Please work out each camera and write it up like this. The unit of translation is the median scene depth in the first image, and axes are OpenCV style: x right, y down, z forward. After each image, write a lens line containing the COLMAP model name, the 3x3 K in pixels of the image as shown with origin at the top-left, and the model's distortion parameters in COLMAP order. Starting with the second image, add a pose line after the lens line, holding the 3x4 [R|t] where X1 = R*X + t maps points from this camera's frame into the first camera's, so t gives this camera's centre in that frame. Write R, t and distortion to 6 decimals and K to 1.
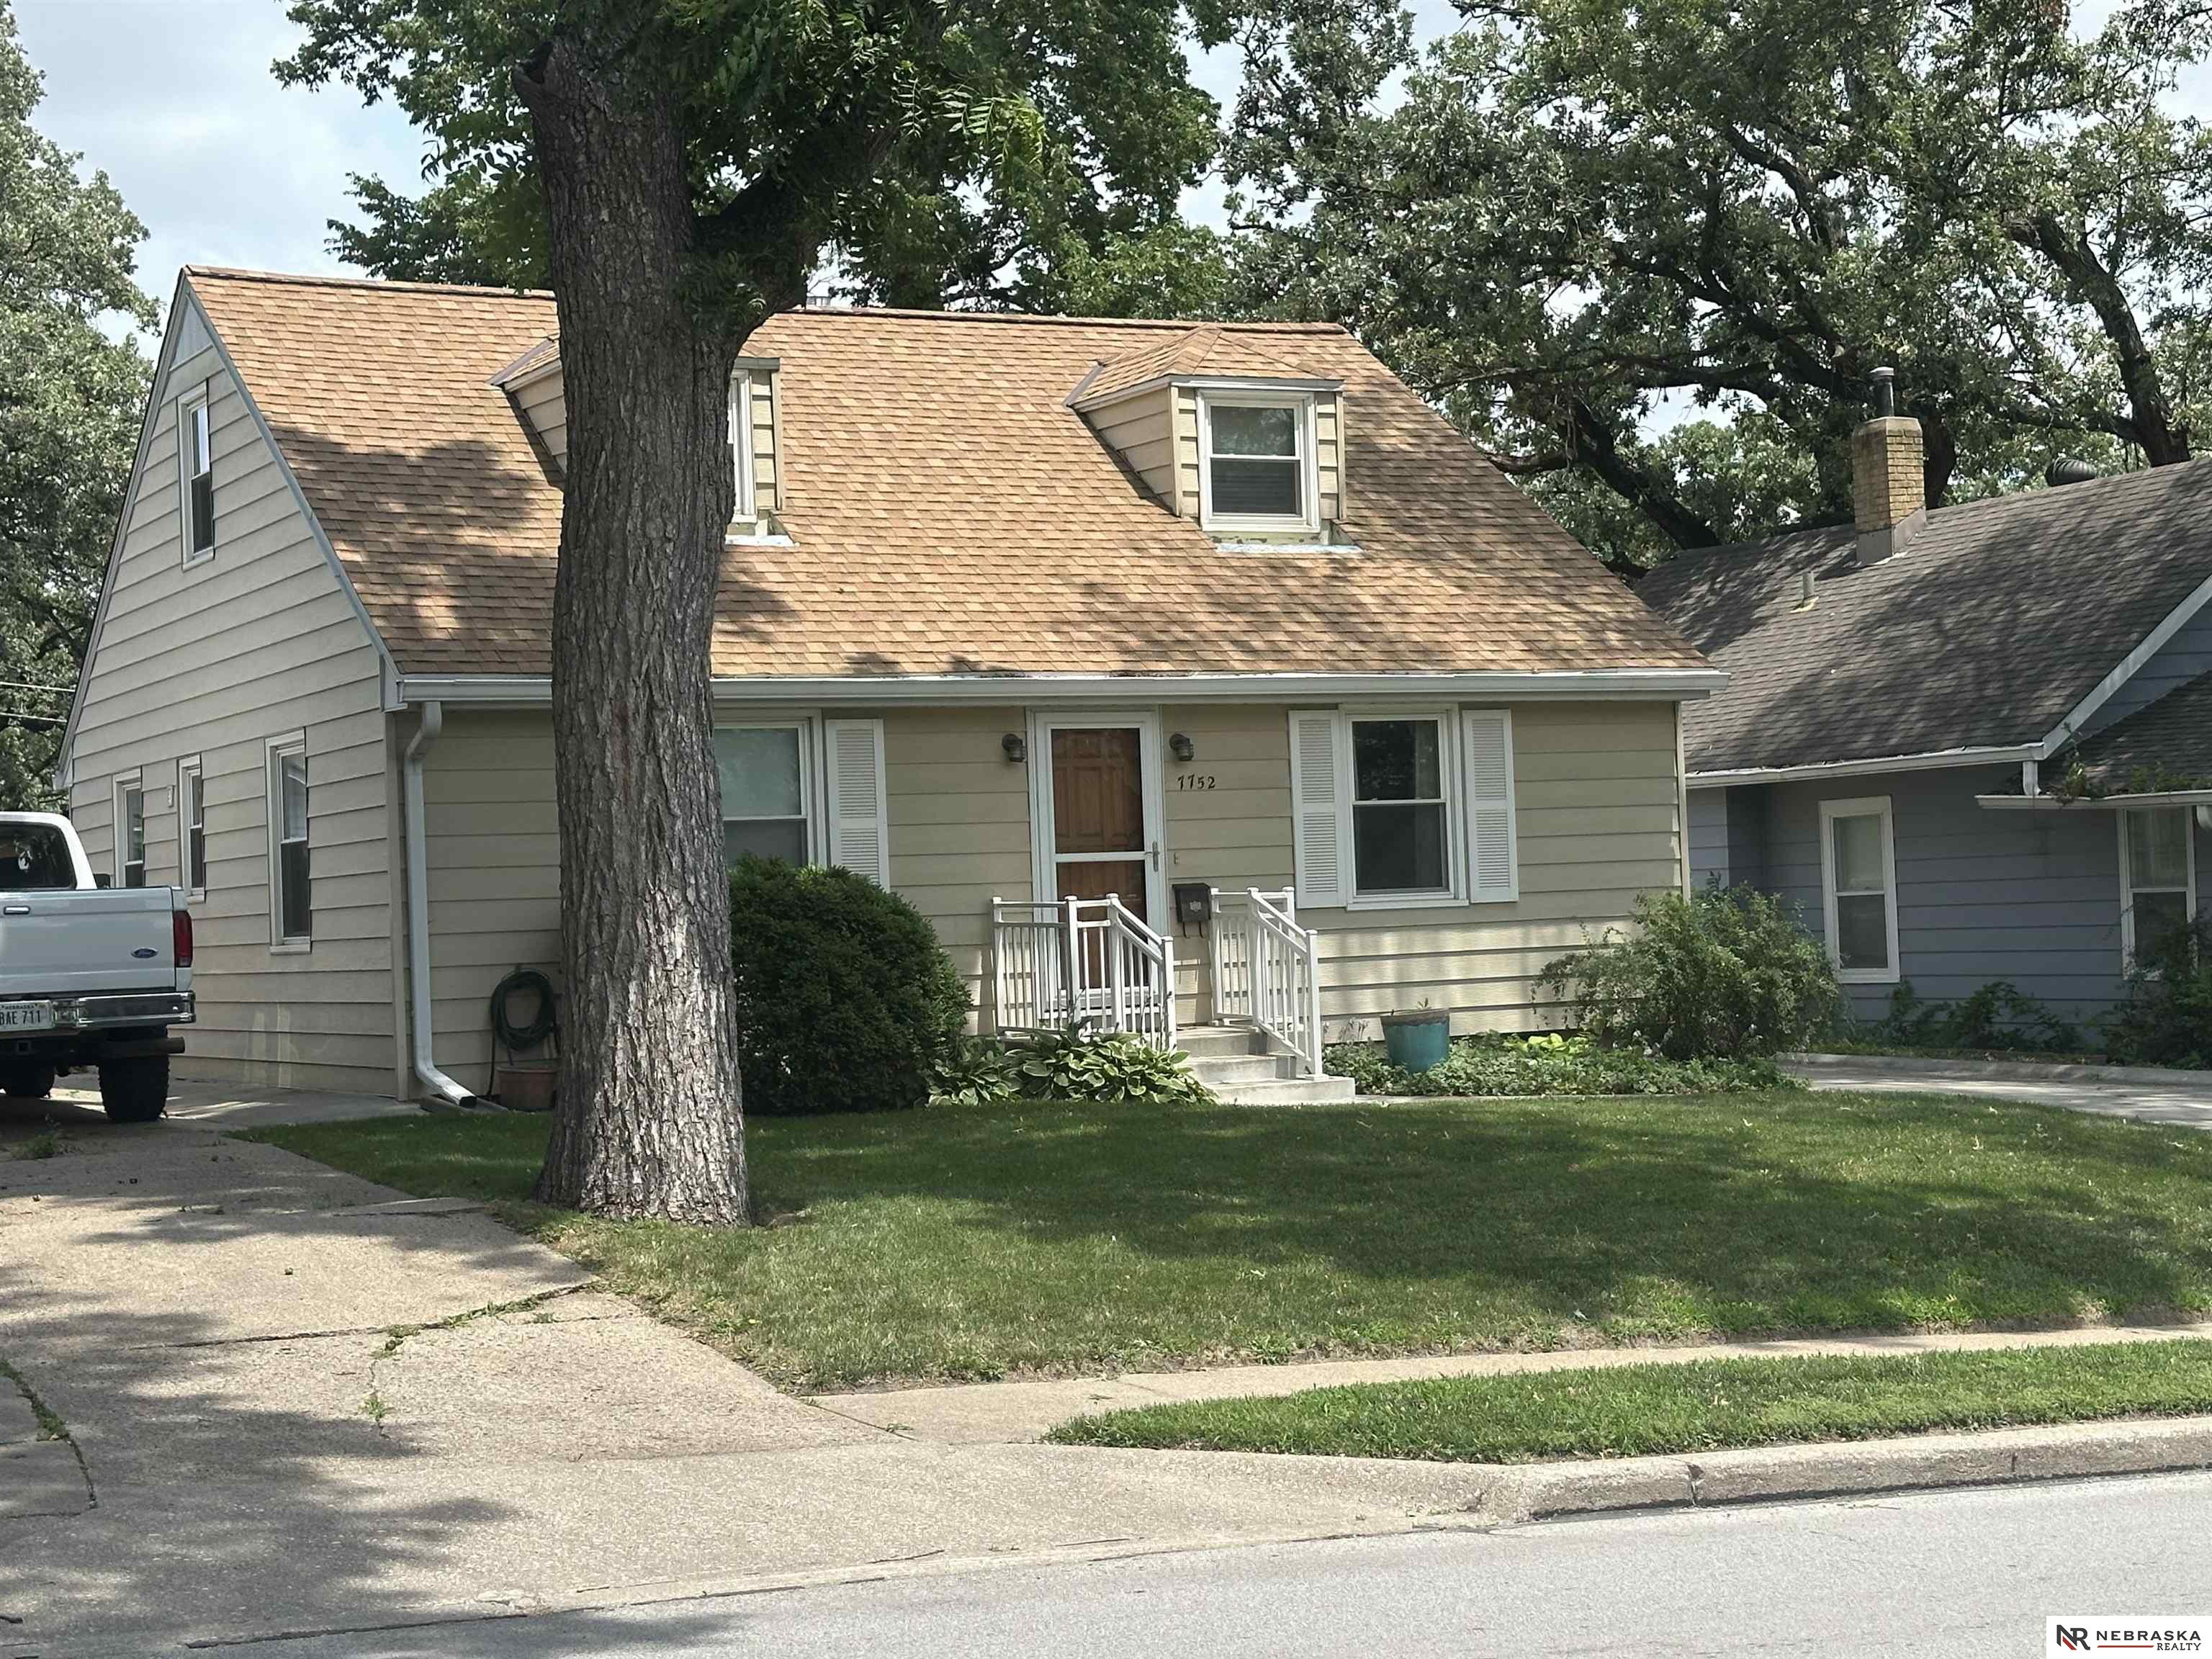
lens RADIAL K [[3587.7, 0, 1112.6], [0, 3587.7, 853.2], [0, 0, 1]] dist [0.051872, 0.000000]
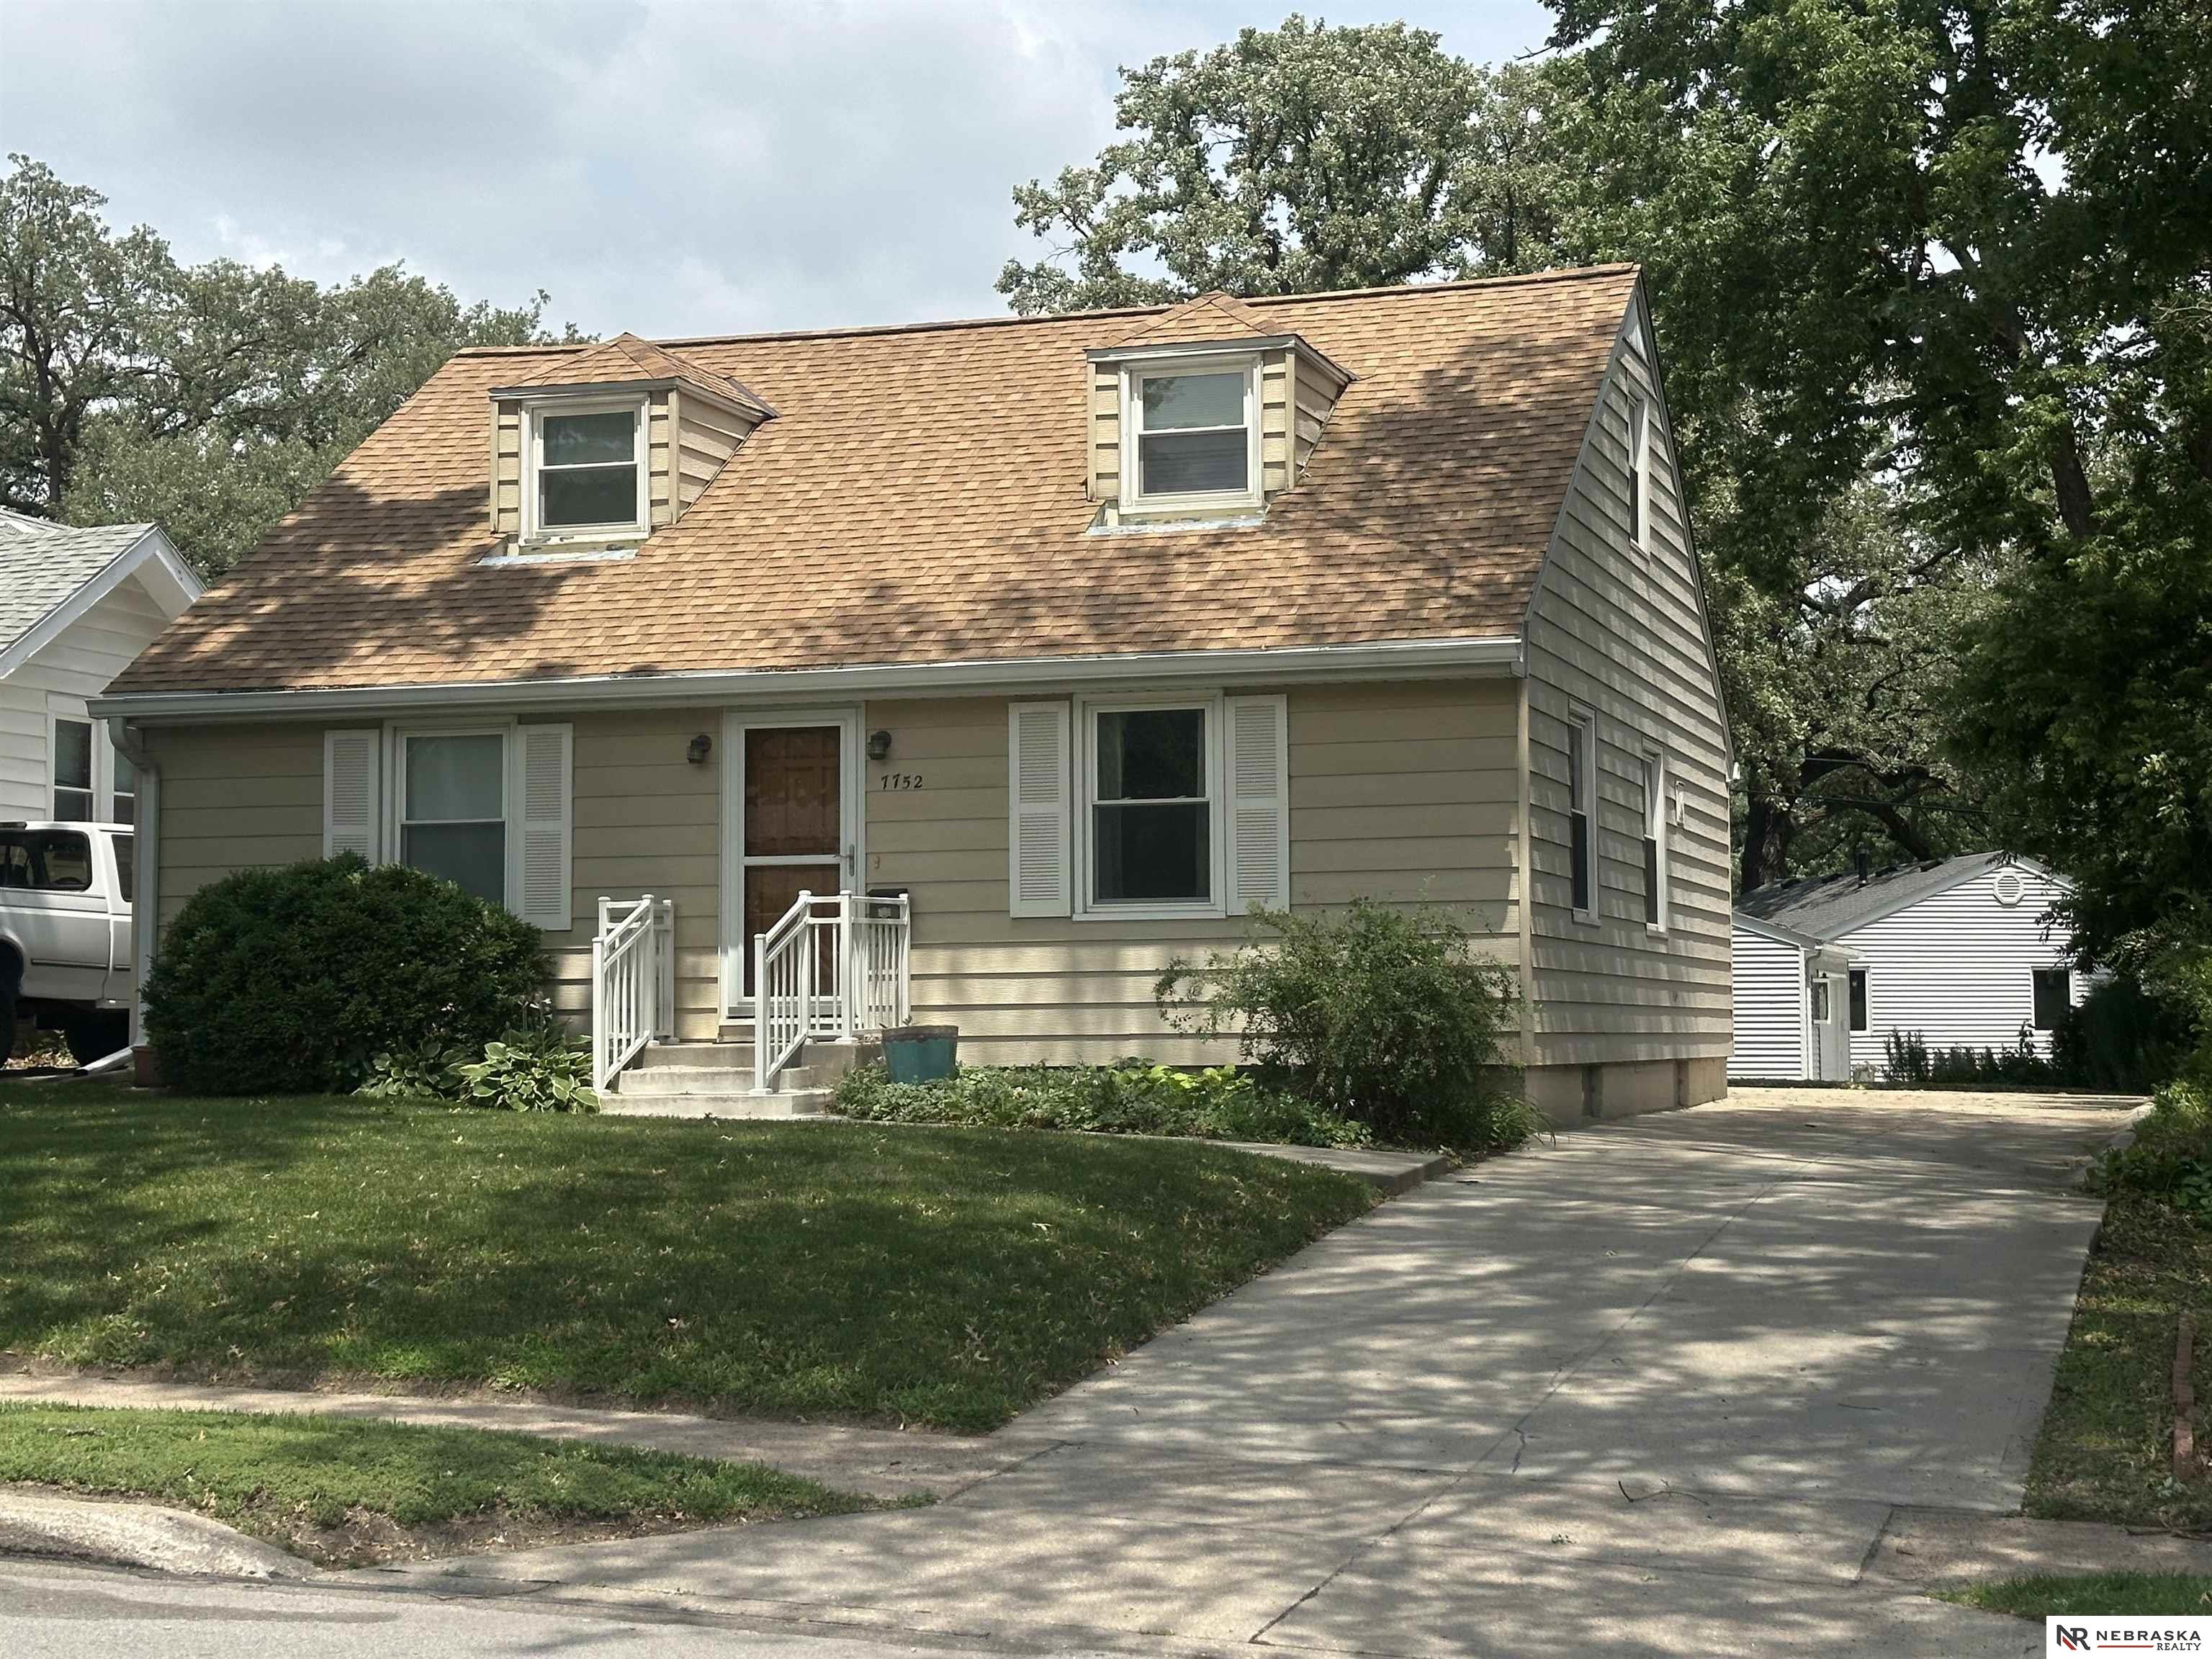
lens RADIAL K [[3457.9, 0, 1106.8], [0, 3457.9, 824.0], [0, 0, 1]] dist [0.062229, 0.000000]
pose [[0.707076, -0.010115, -0.707065, 0.681974], [-0.009467, 0.999673, -0.023769, 0.012004], [0.707074, 0.023500, 0.706749, 0.382701]]
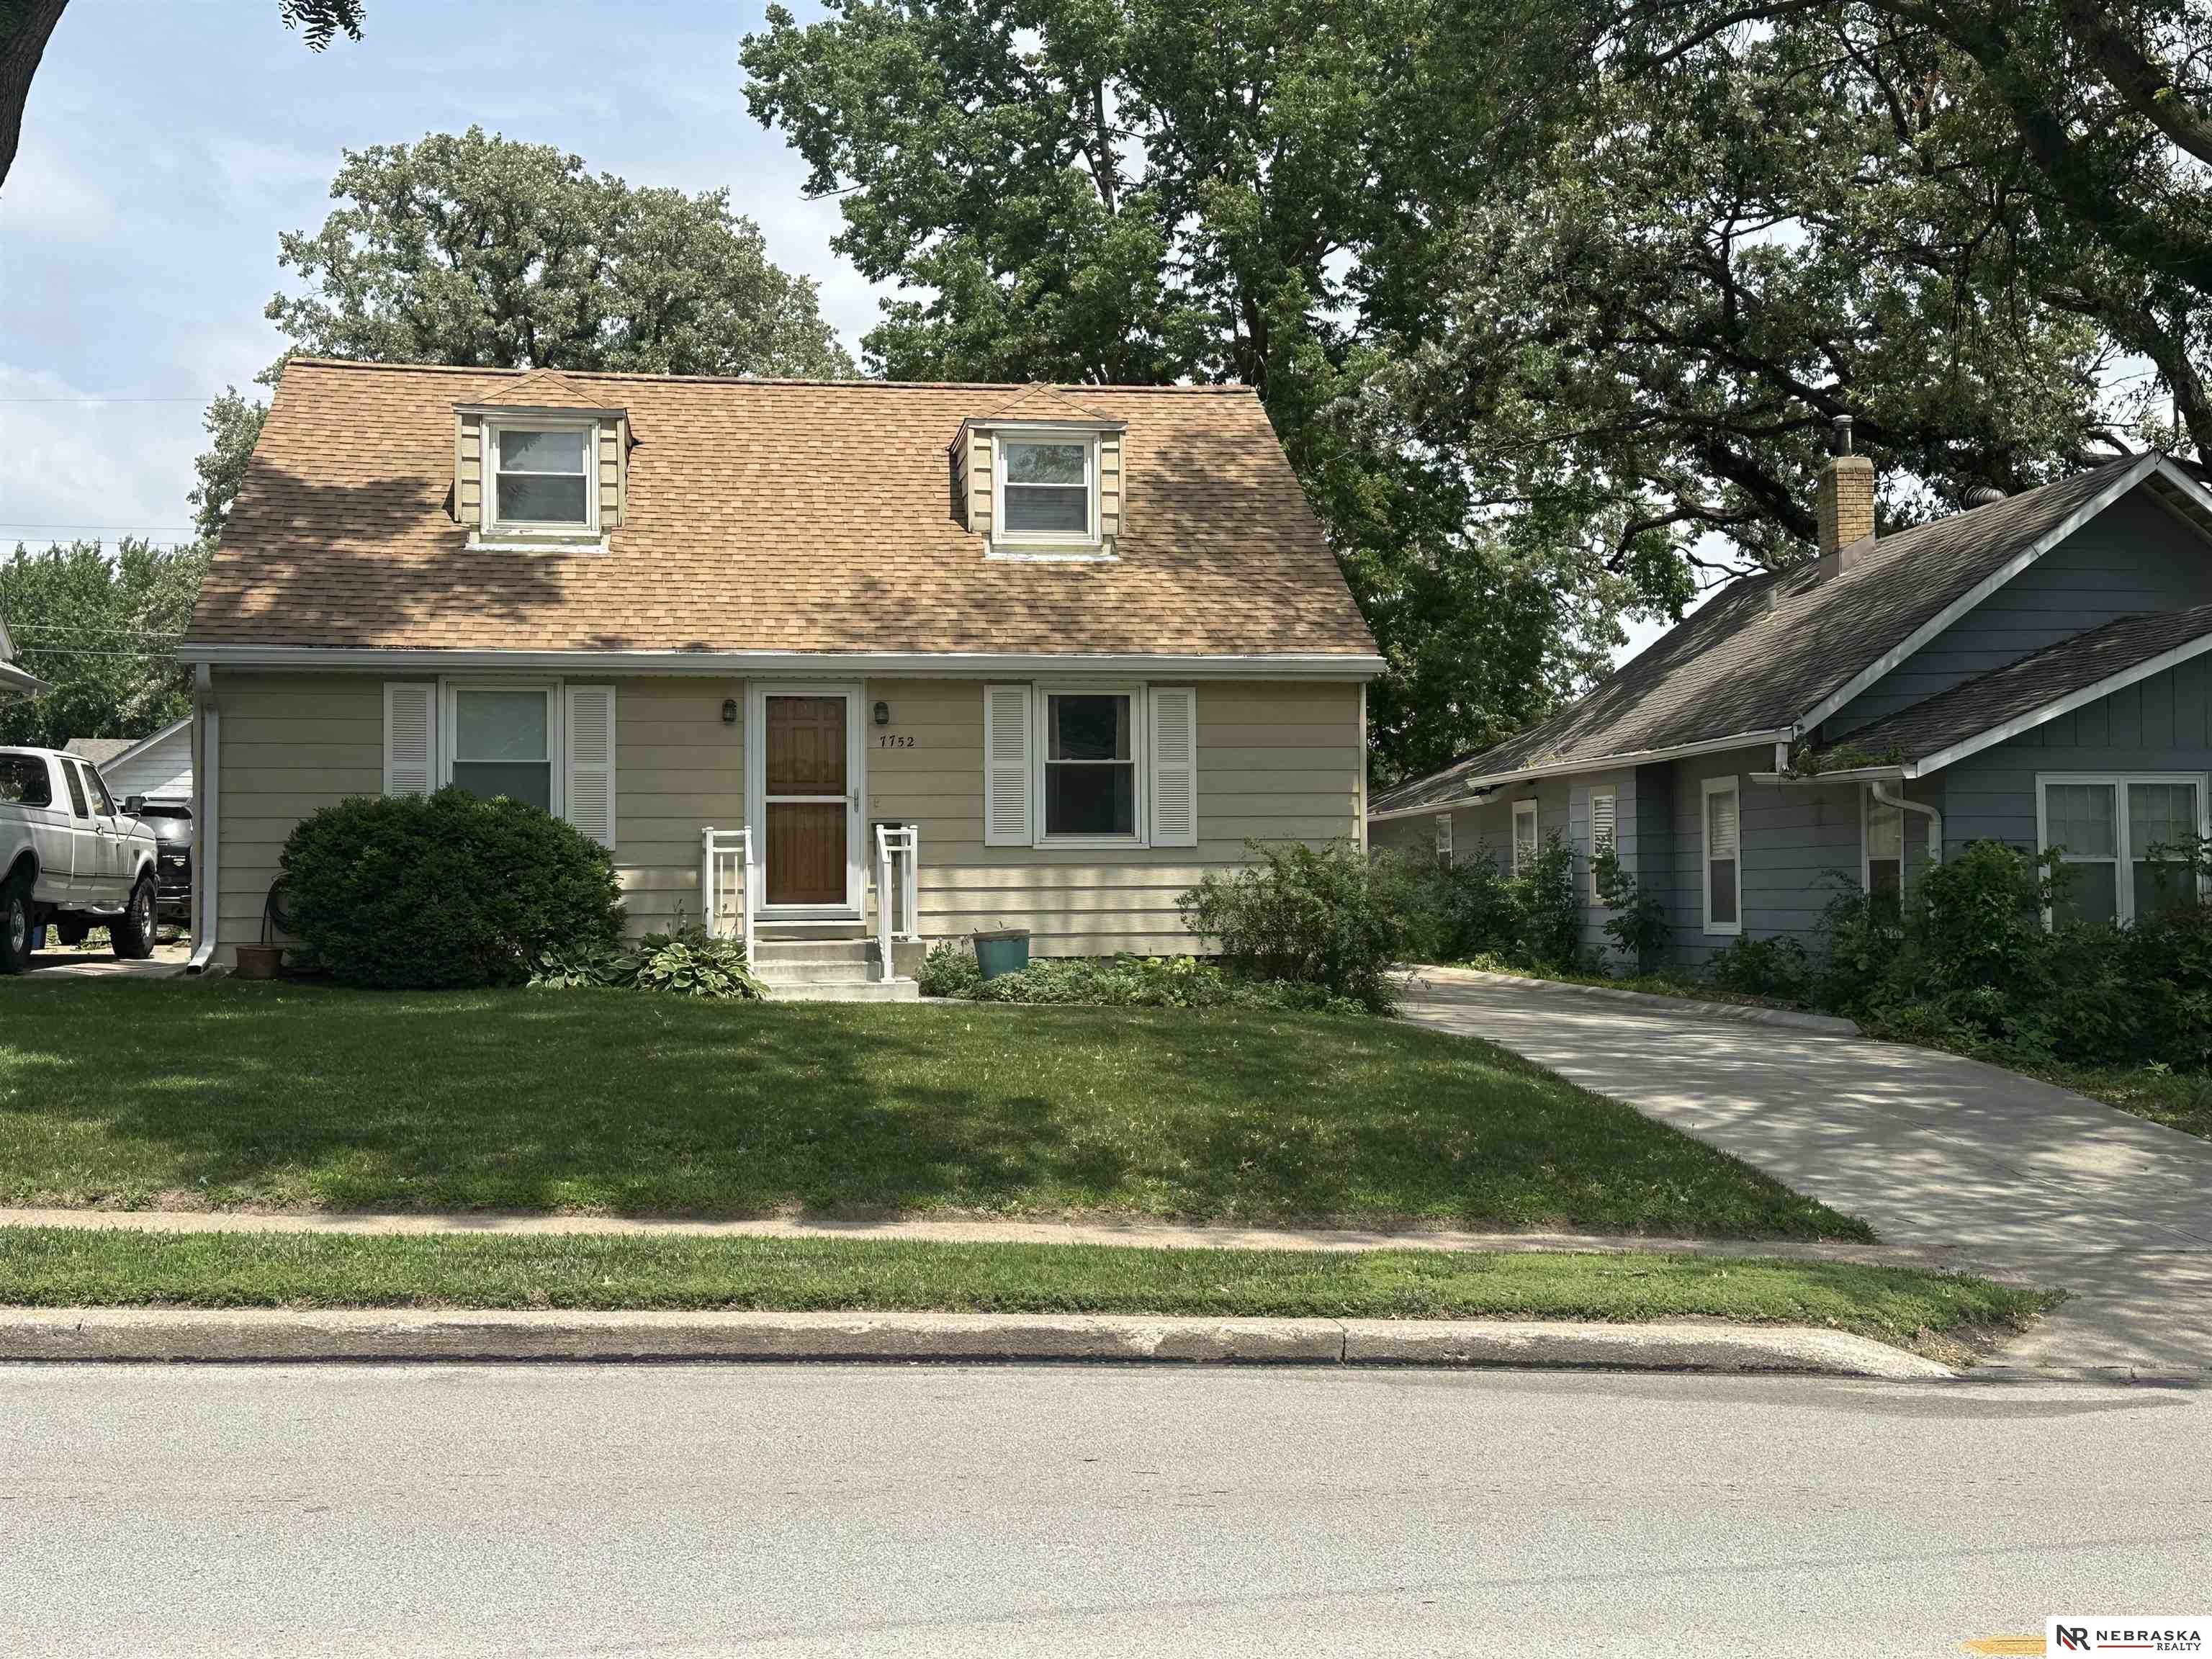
lens RADIAL K [[2512.6, 0, 1089.7], [0, 2512.6, 810.8], [0, 0, 1]] dist [0.095853, 0.000000]
pose [[0.945254, 0.021124, -0.325652, 0.357571], [-0.024791, 0.999667, -0.007114, 0.008468], [0.325393, 0.014798, 0.945463, 0.194921]]
